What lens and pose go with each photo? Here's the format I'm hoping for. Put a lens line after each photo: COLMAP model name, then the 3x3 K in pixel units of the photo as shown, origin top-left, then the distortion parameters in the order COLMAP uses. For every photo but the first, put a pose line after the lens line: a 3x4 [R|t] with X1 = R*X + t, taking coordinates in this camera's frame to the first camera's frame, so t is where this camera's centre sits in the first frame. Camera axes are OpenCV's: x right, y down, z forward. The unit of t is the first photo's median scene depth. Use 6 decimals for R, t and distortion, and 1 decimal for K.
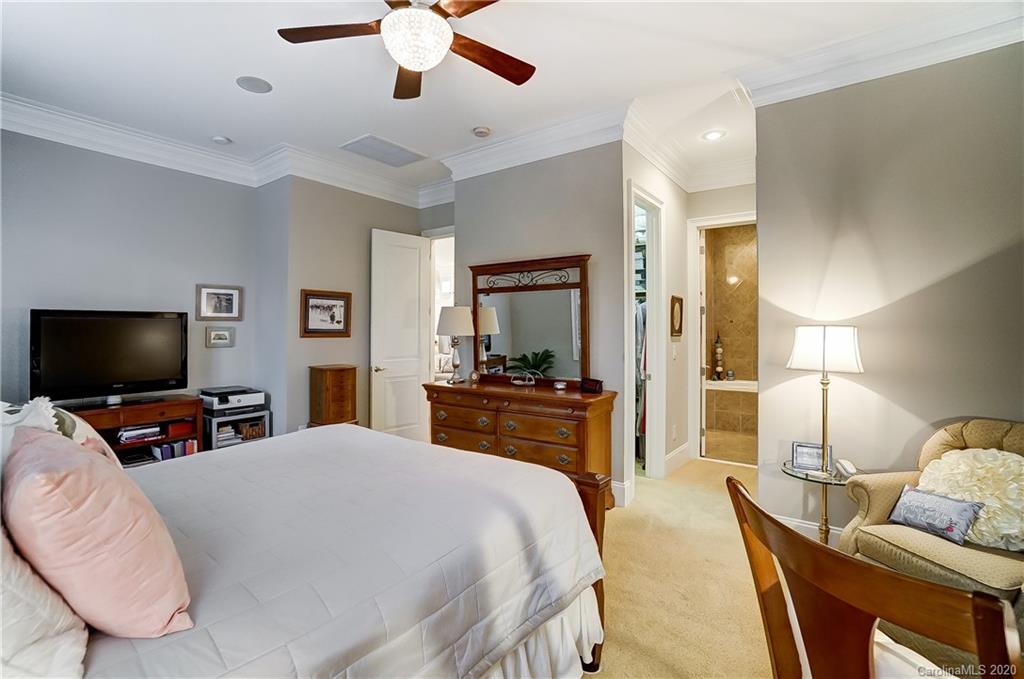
lens RADIAL K [[472.5, 0, 514.7], [0, 472.5, 335.1], [0, 0, 1]] dist [-0.031231, 0.011963]
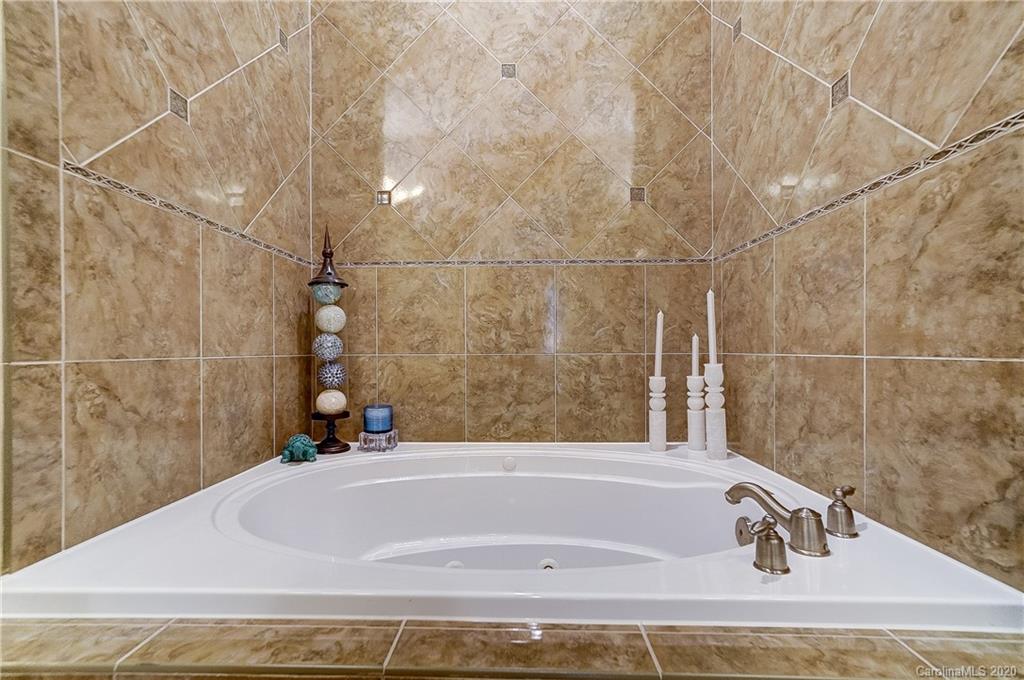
lens RADIAL K [[472.5, 0, 510.2], [0, 472.5, 337.7], [0, 0, 1]] dist [-0.031231, 0.011963]
pose [[0.827500, 0.000351, 0.561466, 0.380665], [0.002735, 0.999985, -0.004656, 0.043420], [-0.561459, 0.005389, 0.827487, 0.766982]]
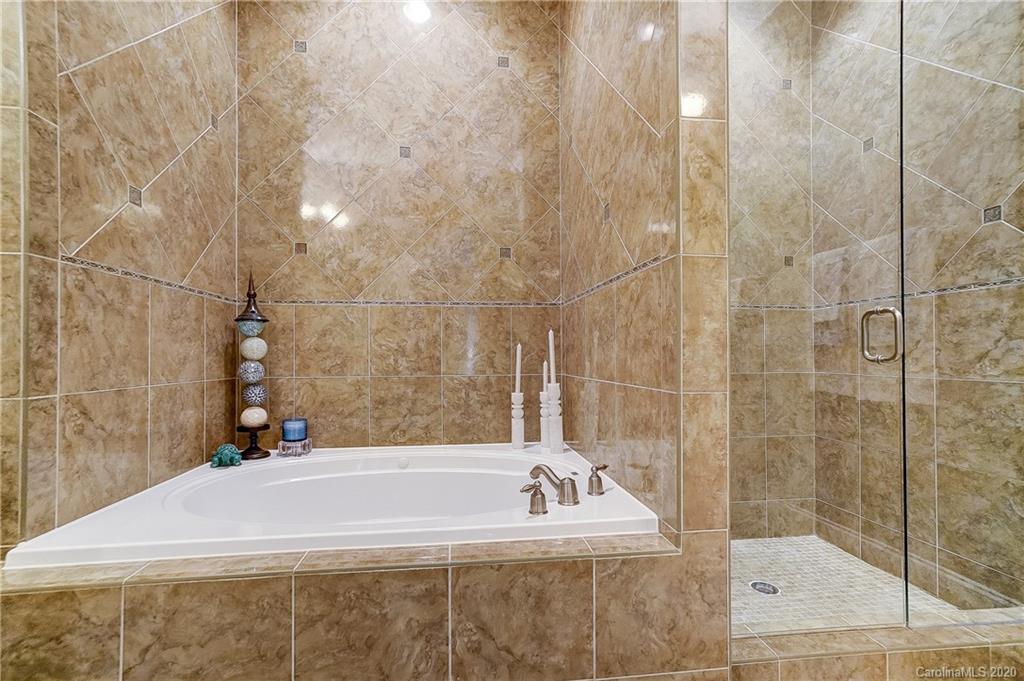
lens RADIAL K [[472.5, 0, 517.2], [0, 472.5, 339.9], [0, 0, 1]] dist [-0.031231, 0.011963]
pose [[0.725766, 0.008968, 0.687883, 0.359609], [0.002139, 0.999881, -0.015293, 0.032574], [-0.687938, 0.012571, 0.725661, 0.698043]]
